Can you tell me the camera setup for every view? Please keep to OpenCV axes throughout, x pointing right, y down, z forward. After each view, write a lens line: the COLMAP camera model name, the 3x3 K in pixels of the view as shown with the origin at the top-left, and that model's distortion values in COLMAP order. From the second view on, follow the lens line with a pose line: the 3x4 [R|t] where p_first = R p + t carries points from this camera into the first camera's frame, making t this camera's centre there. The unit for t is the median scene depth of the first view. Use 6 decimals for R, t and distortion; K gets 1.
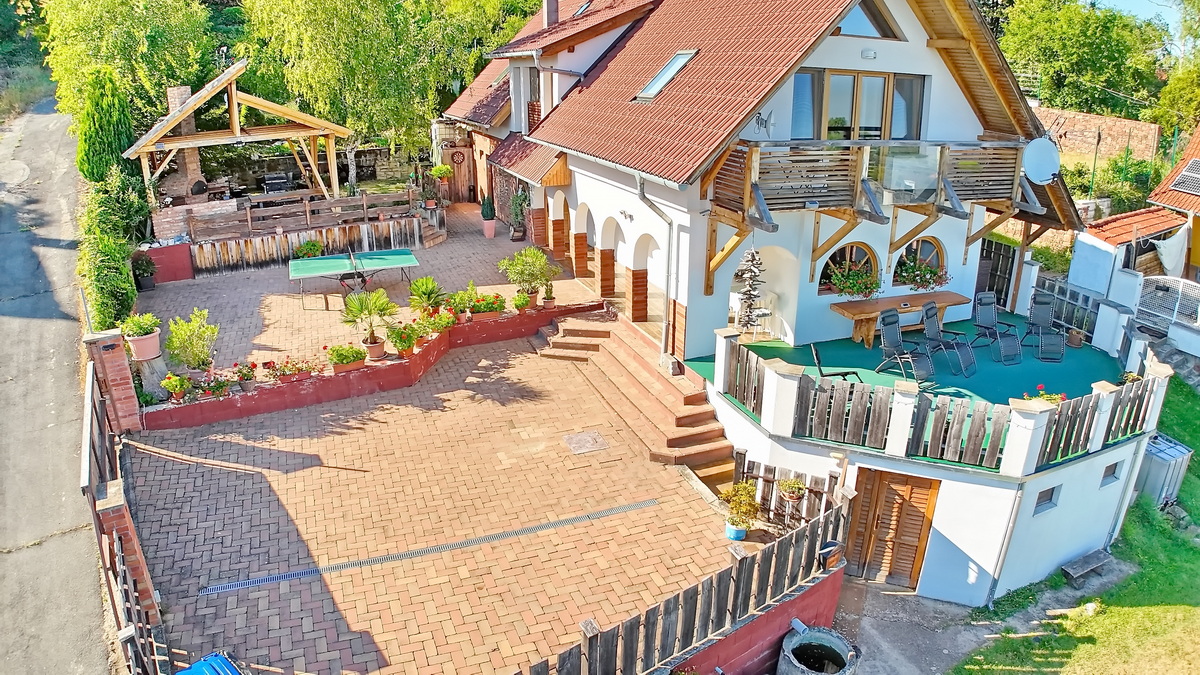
lens RADIAL K [[747.4, 0, 605.3], [0, 747.4, 341.1], [0, 0, 1]] dist [-0.164045, -0.000275]
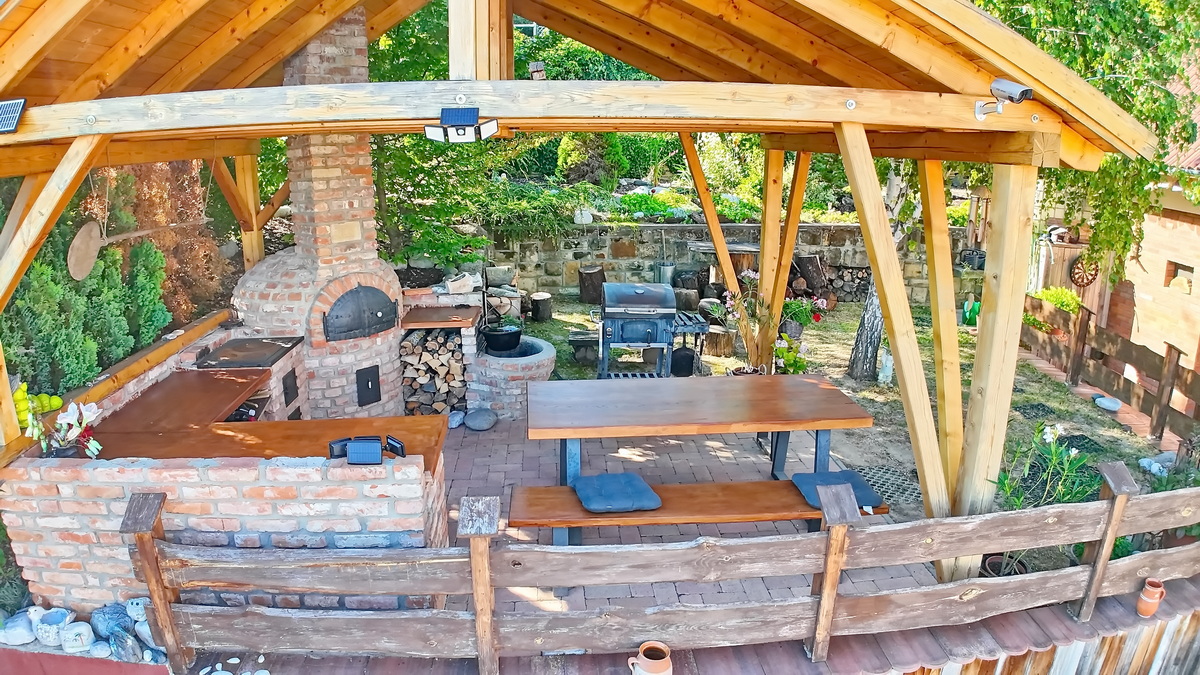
lens RADIAL K [[747.4, 0, 591.3], [0, 747.4, 343.2], [0, 0, 1]] dist [-0.164045, -0.000275]
pose [[0.899468, 0.116904, -0.421060, -0.389426], [-0.155473, 0.986116, -0.058336, -0.211330], [0.408394, 0.117935, 0.905155, 0.803504]]
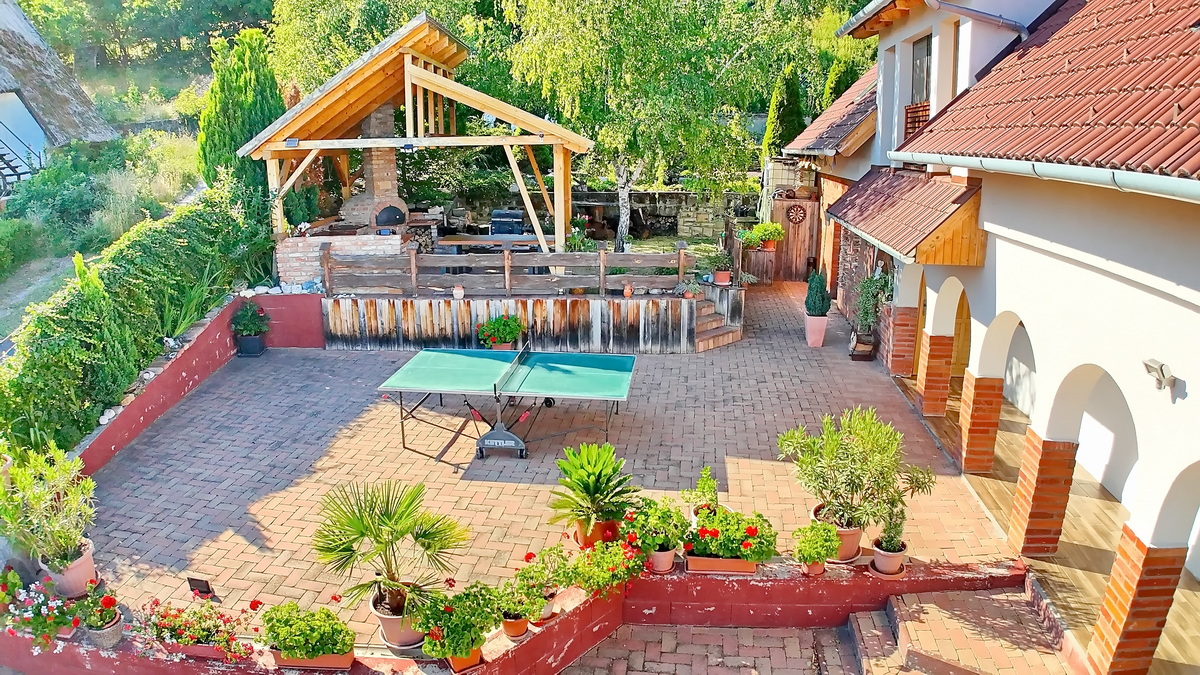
lens RADIAL K [[747.4, 0, 601.9], [0, 747.4, 332.4], [0, 0, 1]] dist [-0.164045, -0.000275]
pose [[0.873608, 0.120874, -0.471379, -0.036186], [-0.171825, 0.982887, -0.066404, -0.095859], [0.455285, 0.139006, 0.879428, 0.481307]]
